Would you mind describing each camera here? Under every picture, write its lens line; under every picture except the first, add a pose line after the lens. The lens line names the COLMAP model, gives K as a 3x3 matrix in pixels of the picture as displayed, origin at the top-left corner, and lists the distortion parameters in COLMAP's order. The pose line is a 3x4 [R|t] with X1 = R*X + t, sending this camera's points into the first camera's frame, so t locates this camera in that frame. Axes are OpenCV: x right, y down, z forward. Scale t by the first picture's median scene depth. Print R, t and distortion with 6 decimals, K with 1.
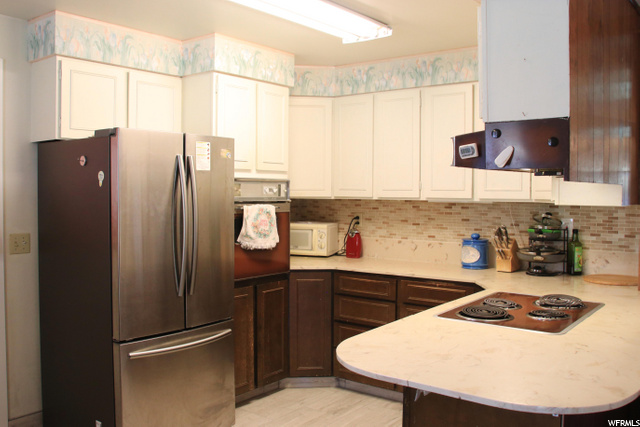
lens RADIAL K [[586.0, 0, 320.0], [0, 586.0, 213.5], [0, 0, 1]] dist [-0.084130, 0.007124]
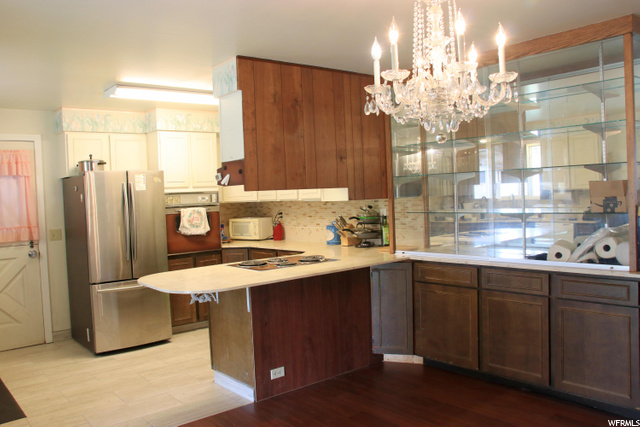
lens RADIAL K [[545.3, 0, 320.0], [0, 545.3, 213.5], [0, 0, 1]] dist [-0.076447, 0.007025]
pose [[0.973382, -0.036932, -0.226193, 0.586520], [0.037345, 0.999299, -0.002454, 0.017801], [0.226125, -0.006059, 0.974079, -0.400944]]
